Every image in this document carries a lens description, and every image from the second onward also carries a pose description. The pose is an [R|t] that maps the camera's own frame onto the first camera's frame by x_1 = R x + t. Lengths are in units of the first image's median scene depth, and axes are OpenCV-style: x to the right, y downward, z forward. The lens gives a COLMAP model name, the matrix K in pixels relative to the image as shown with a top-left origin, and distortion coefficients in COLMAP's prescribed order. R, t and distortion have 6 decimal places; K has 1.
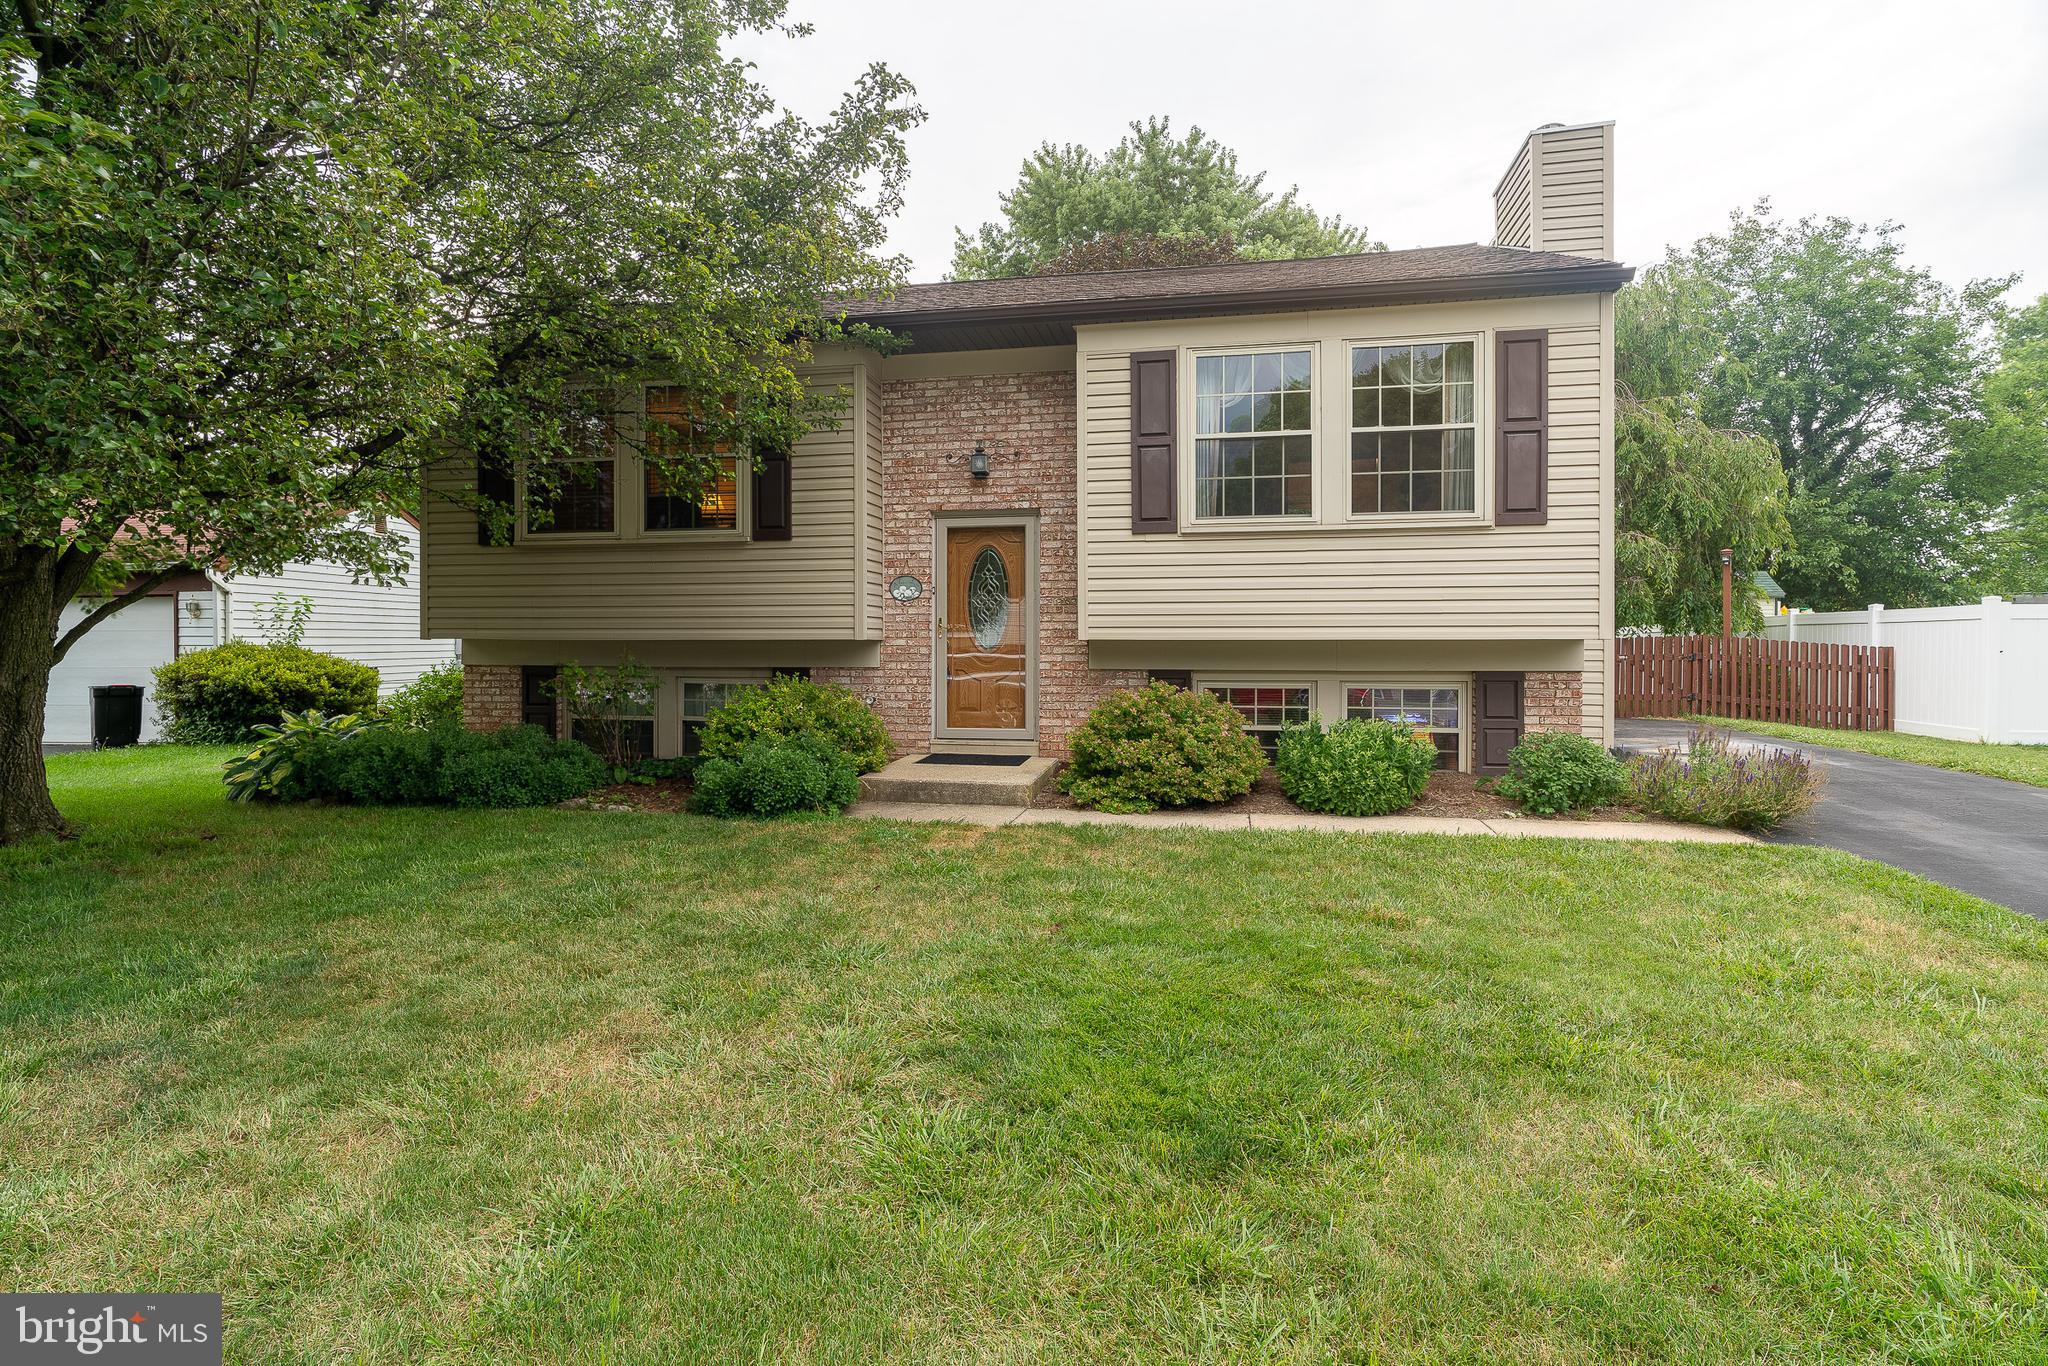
lens RADIAL K [[1034.3, 0, 1020.4], [0, 1034.3, 633.3], [0, 0, 1]] dist [-0.000990, 0.001187]
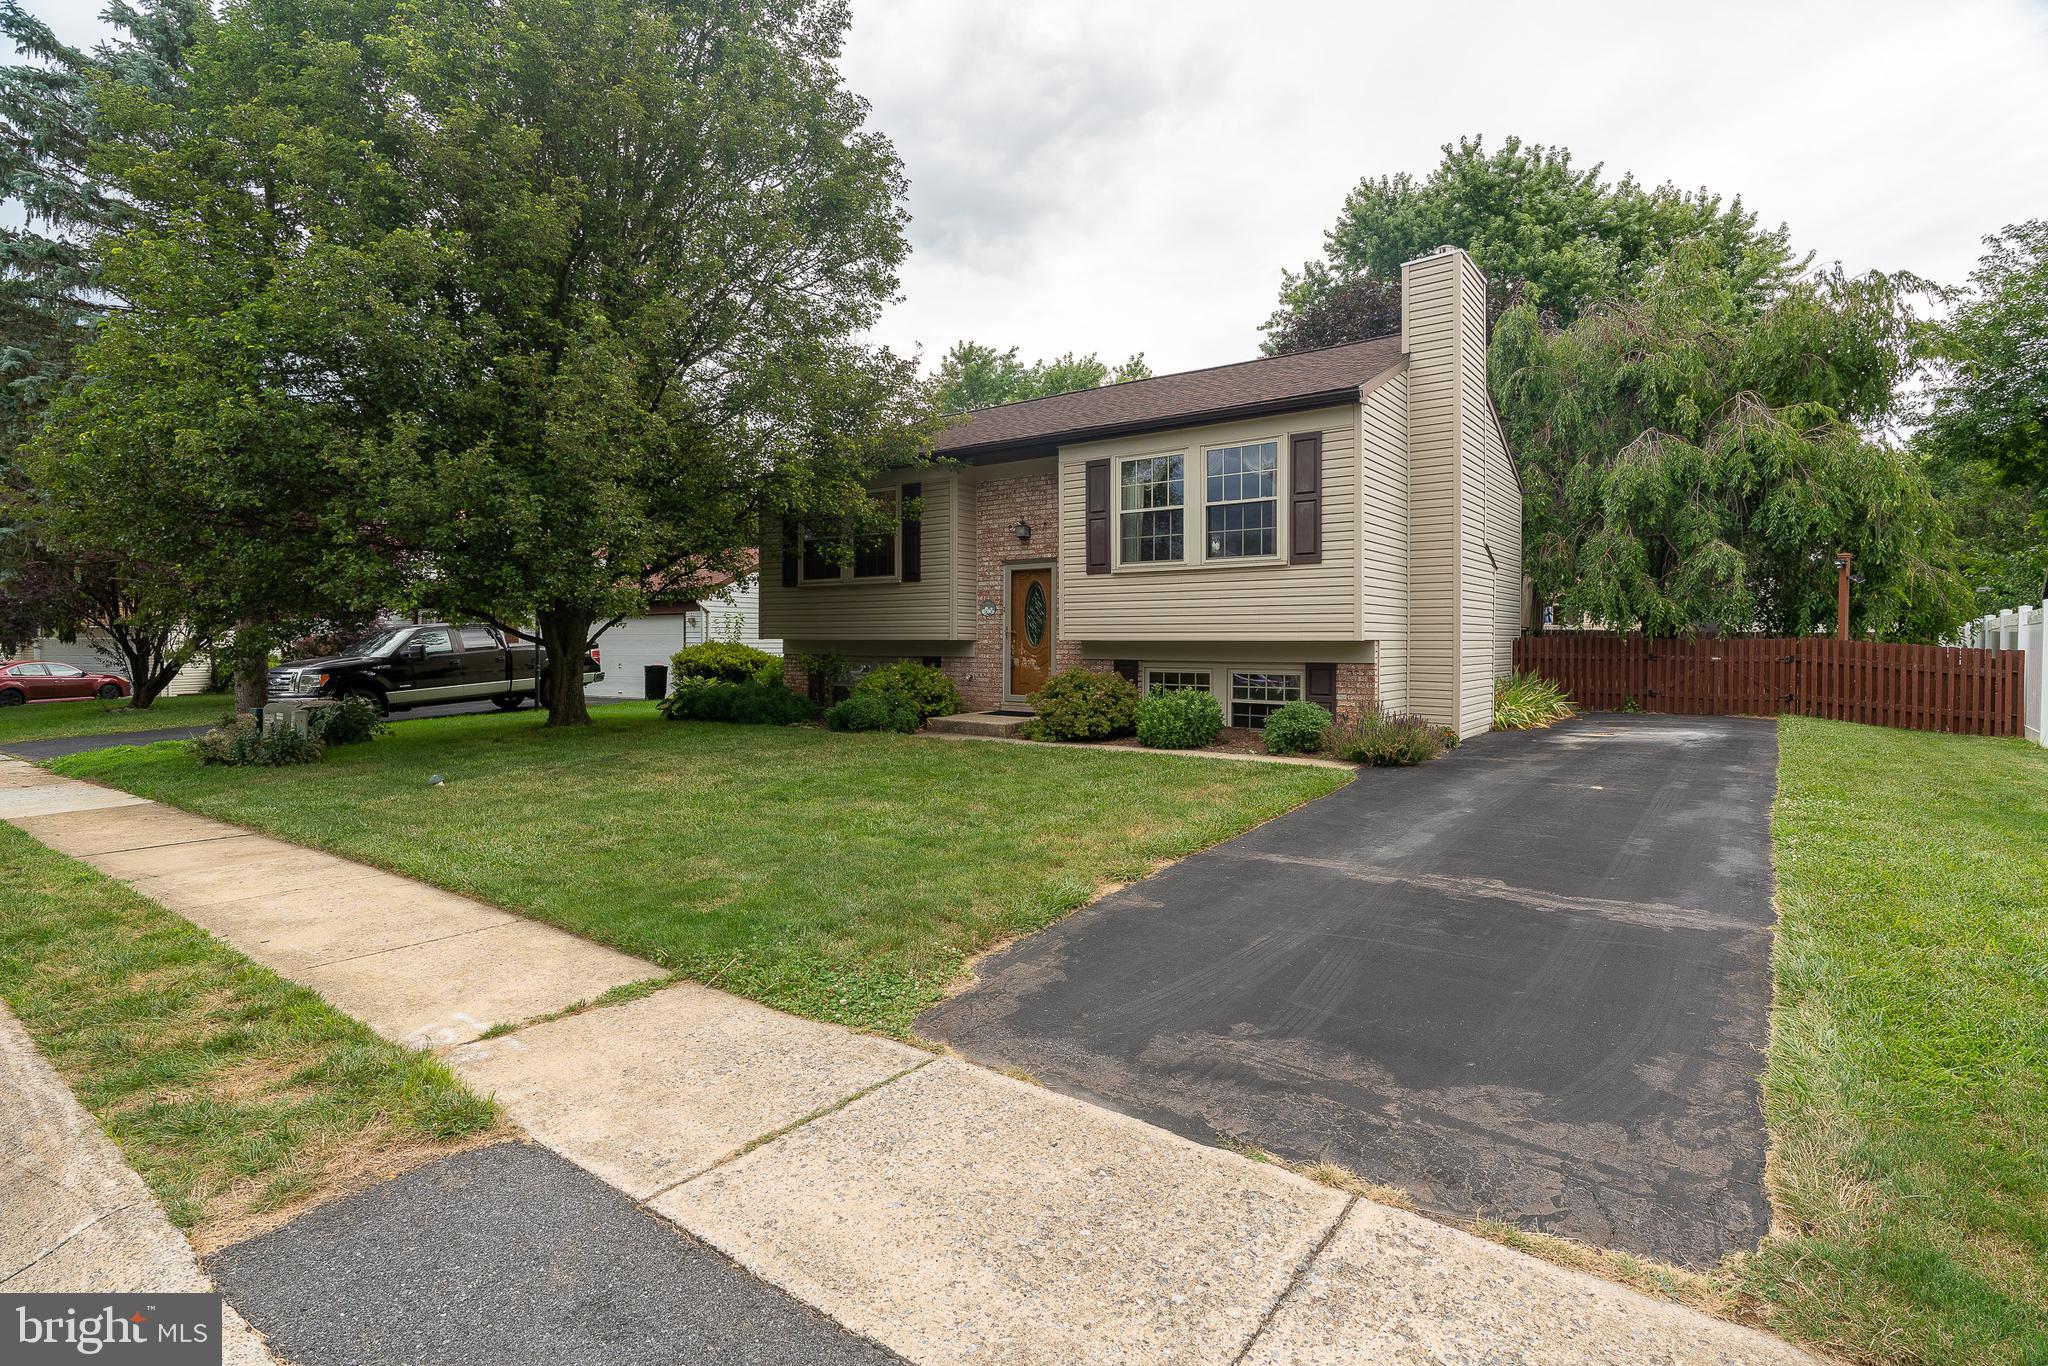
lens RADIAL K [[1034.3, 0, 1020.4], [0, 1034.3, 633.3], [0, 0, 1]] dist [-0.000990, 0.001187]
pose [[0.895677, -0.000757, -0.444705, 0.671660], [0.000120, 0.999999, -0.001461, -0.002129], [0.444706, 0.001255, 0.895676, -0.443488]]
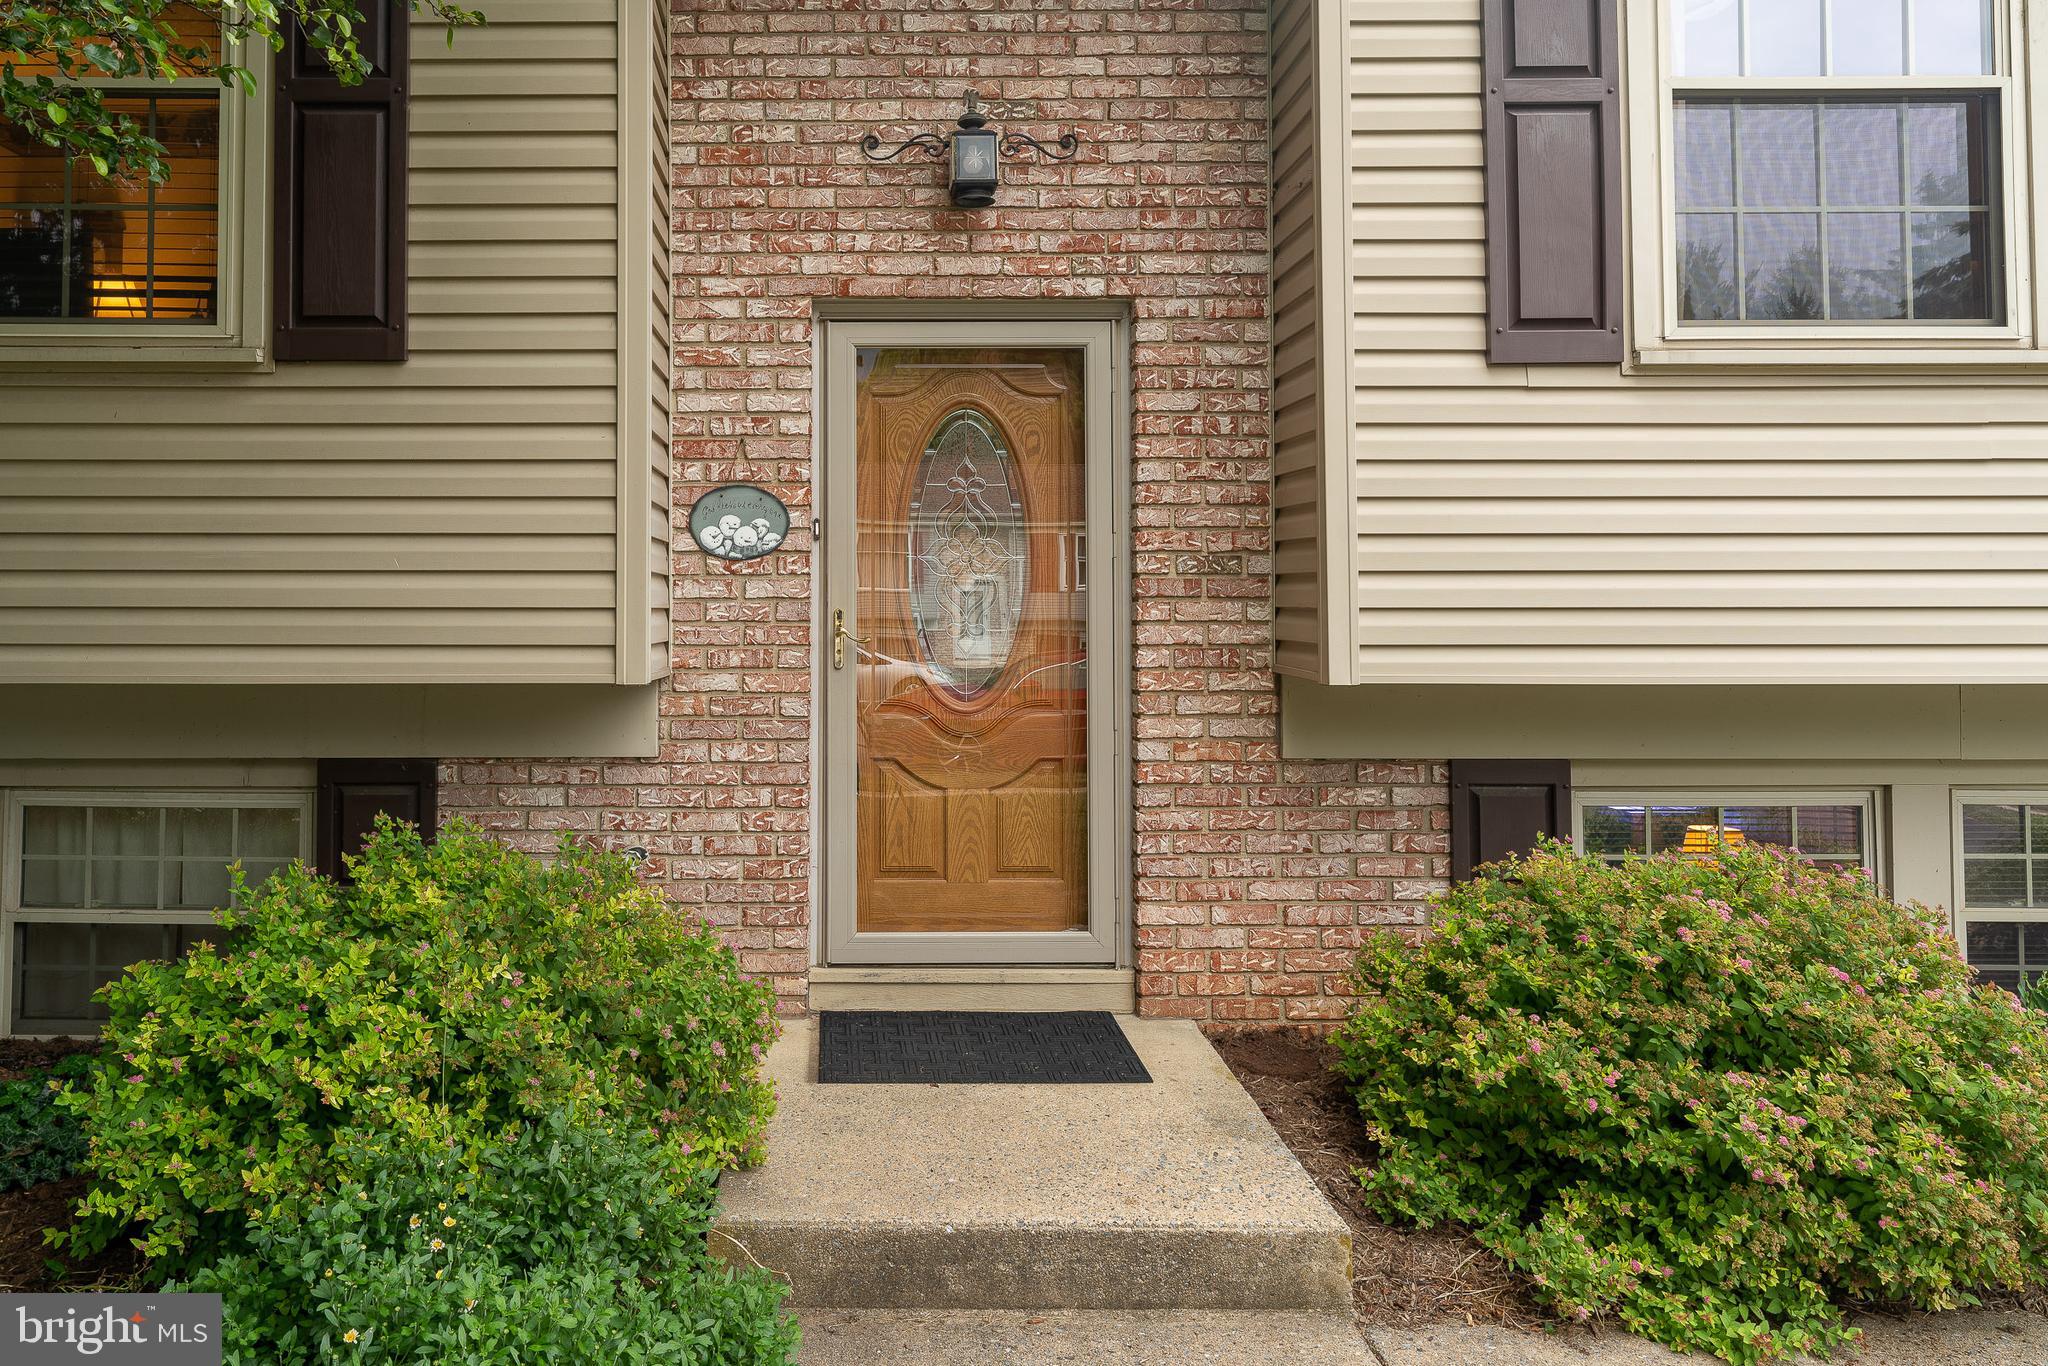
lens RADIAL K [[1458.4, 0, 830.8], [0, 1458.4, 537.8], [0, 0, 1]] dist [0.003329, -0.000833]
pose [[0.982656, 0.007938, 0.185268, -0.172871], [-0.001496, 0.999390, -0.034886, -0.022133], [-0.185432, 0.034004, 0.982069, 0.535914]]
